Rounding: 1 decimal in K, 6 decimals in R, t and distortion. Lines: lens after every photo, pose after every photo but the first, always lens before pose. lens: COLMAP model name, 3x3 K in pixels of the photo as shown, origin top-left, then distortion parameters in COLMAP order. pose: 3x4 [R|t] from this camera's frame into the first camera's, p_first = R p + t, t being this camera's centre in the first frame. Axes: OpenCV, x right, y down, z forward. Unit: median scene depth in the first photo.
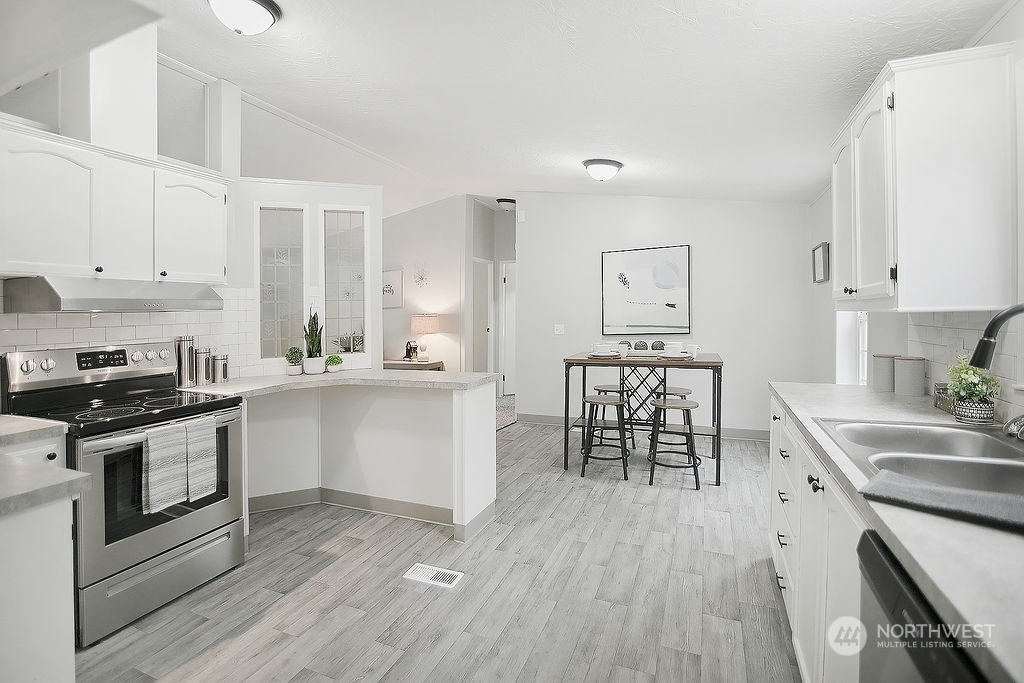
lens RADIAL K [[471.7, 0, 496.6], [0, 471.7, 313.0], [0, 0, 1]] dist [-0.001506, -0.000962]
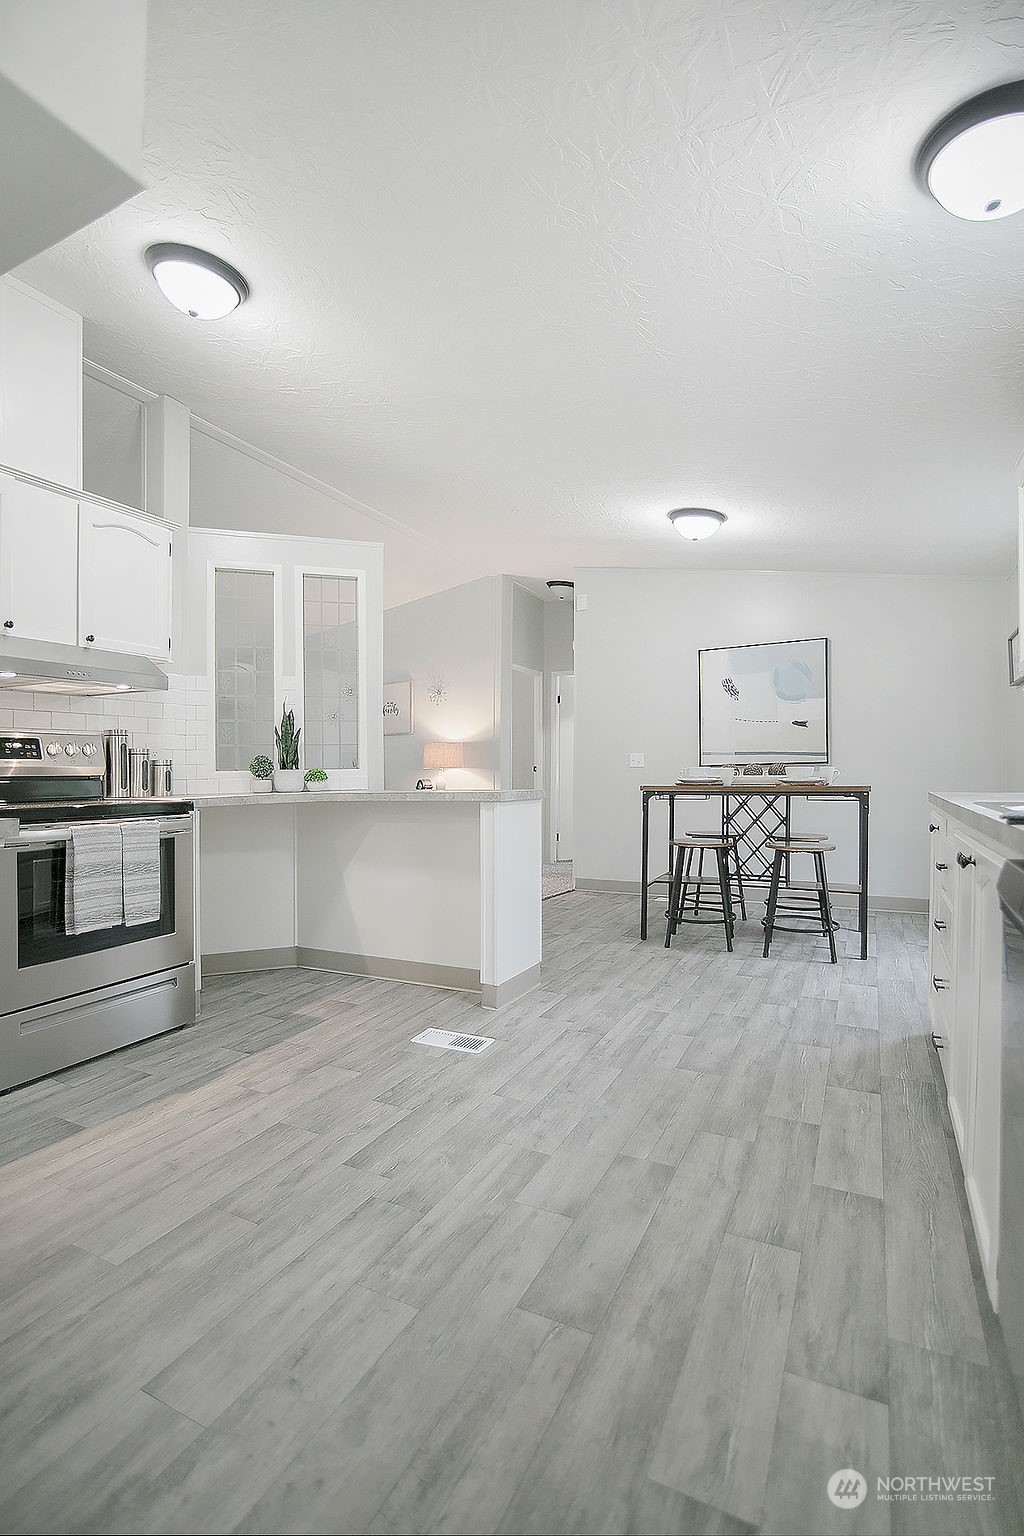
lens RADIAL K [[703.9, 0, 527.1], [0, 703.9, 763.2], [0, 0, 1]] dist [-0.001158, 0.000155]
pose [[0.999411, -0.002904, -0.034187, 0.014841], [0.002112, 0.999729, -0.023190, 0.126651], [0.034245, 0.023104, 0.999146, -0.069035]]
